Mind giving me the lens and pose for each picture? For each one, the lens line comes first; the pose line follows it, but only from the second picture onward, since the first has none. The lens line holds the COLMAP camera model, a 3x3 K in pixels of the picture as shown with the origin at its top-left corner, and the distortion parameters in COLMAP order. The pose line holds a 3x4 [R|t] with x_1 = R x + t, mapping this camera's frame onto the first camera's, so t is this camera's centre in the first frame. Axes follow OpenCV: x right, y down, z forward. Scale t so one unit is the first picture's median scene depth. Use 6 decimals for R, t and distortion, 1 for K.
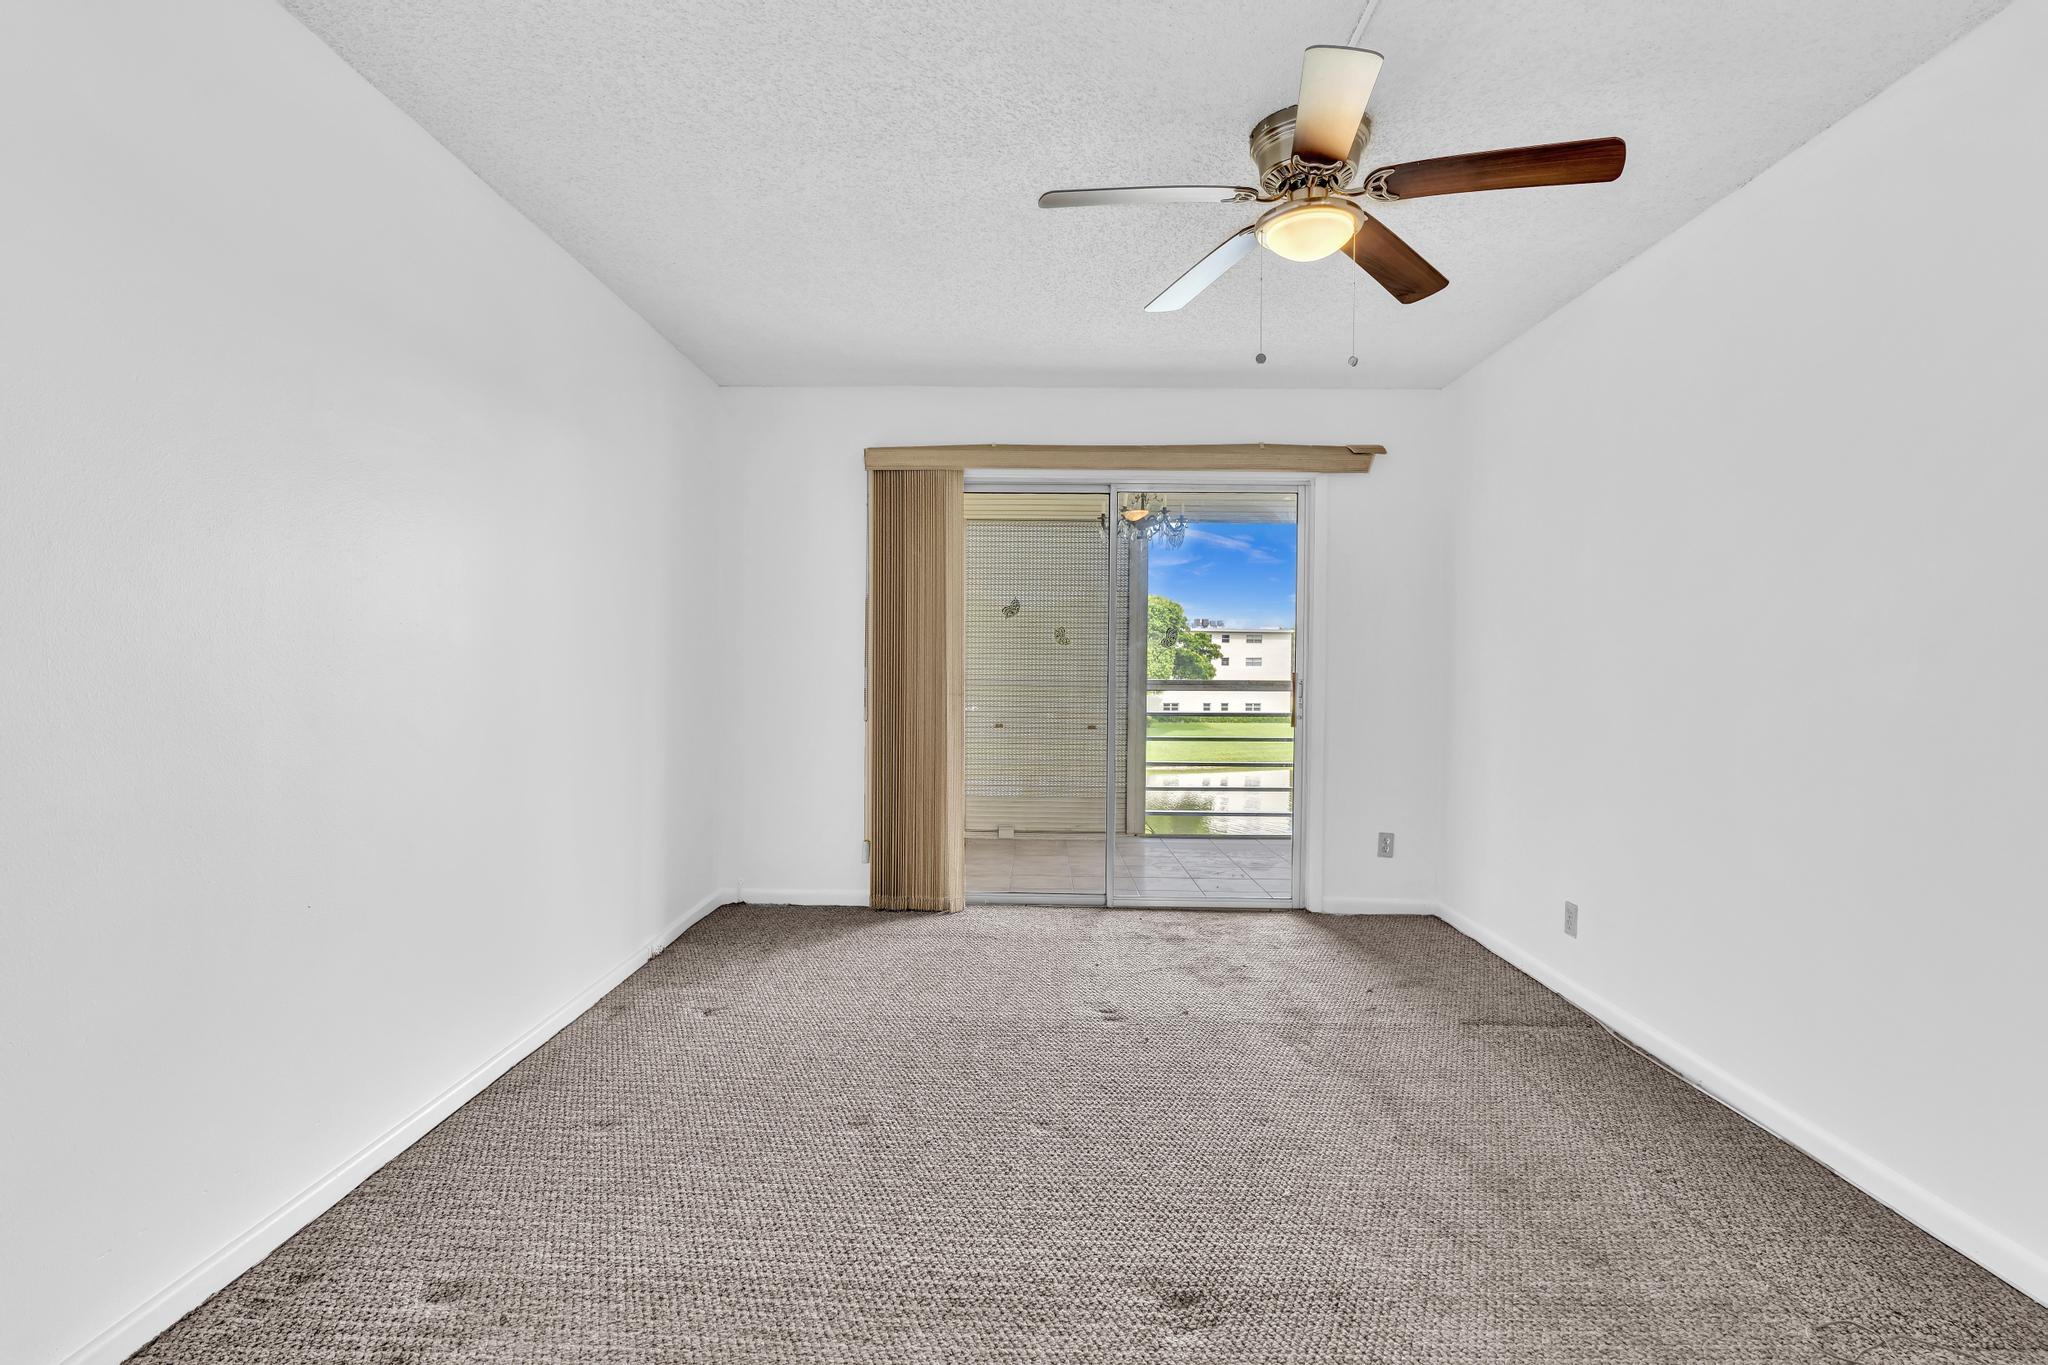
lens RADIAL K [[961.4, 0, 1021.1], [0, 961.4, 670.6], [0, 0, 1]] dist [-0.011160, 0.006303]
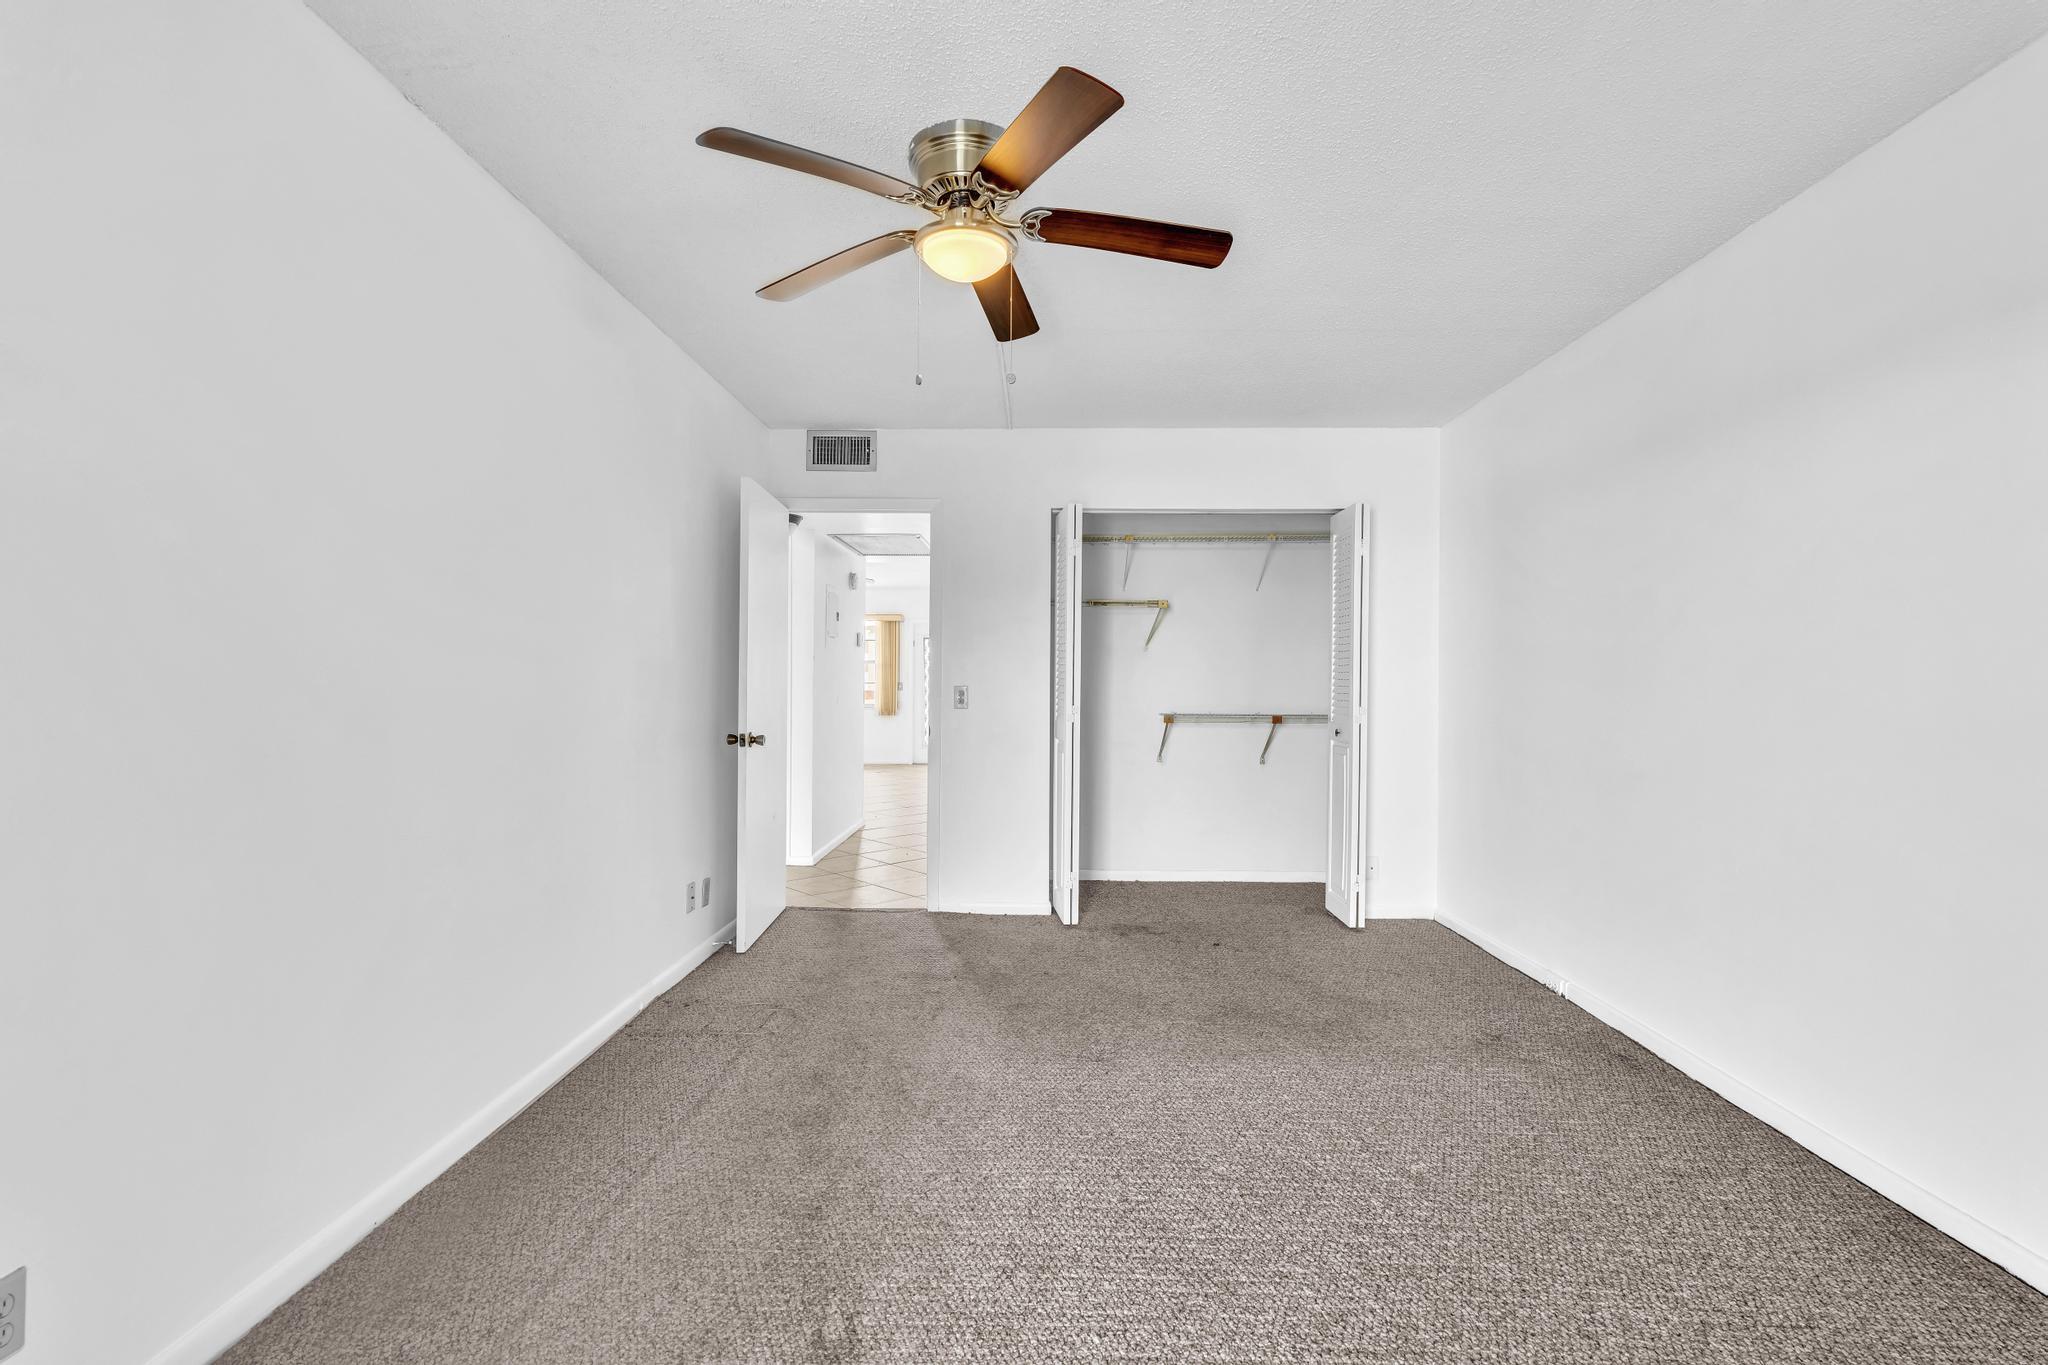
lens RADIAL K [[961.4, 0, 1021.1], [0, 961.4, 670.6], [0, 0, 1]] dist [-0.011160, 0.006303]
pose [[-0.999802, -0.016403, 0.011277, 0.118170], [-0.016347, 0.999854, 0.004993, -0.014280], [-0.011357, 0.004807, -0.999924, 1.060193]]
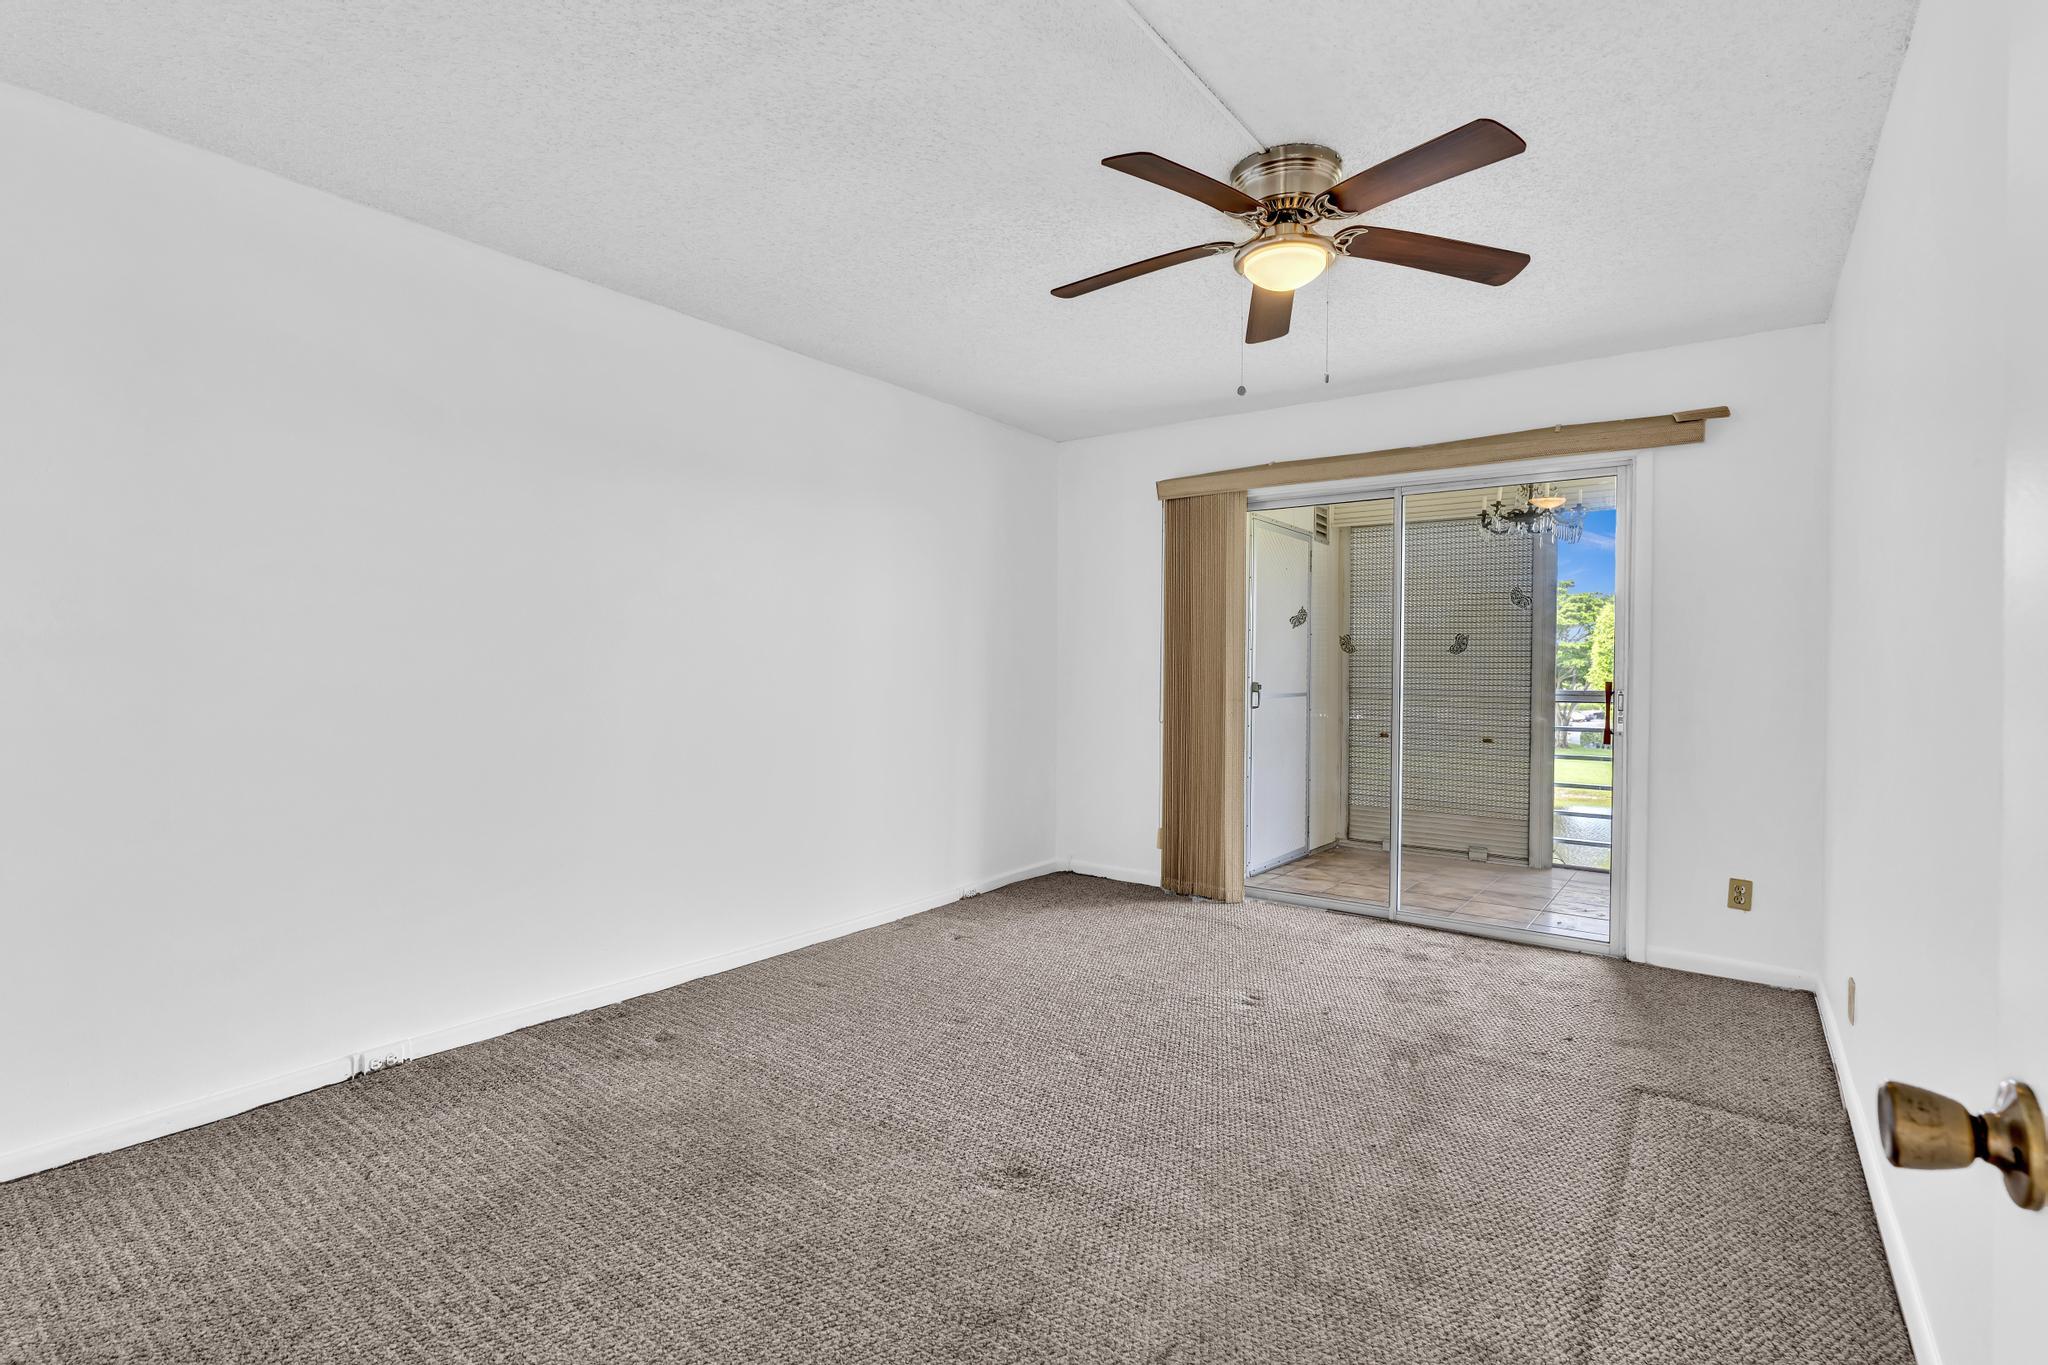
lens RADIAL K [[961.4, 0, 1021.1], [0, 961.4, 670.6], [0, 0, 1]] dist [-0.011160, 0.006303]
pose [[0.819409, 0.000224, -0.573210, 0.354663], [-0.005217, 0.999961, -0.007067, 0.000625], [0.573186, 0.008781, 0.819378, -0.017528]]
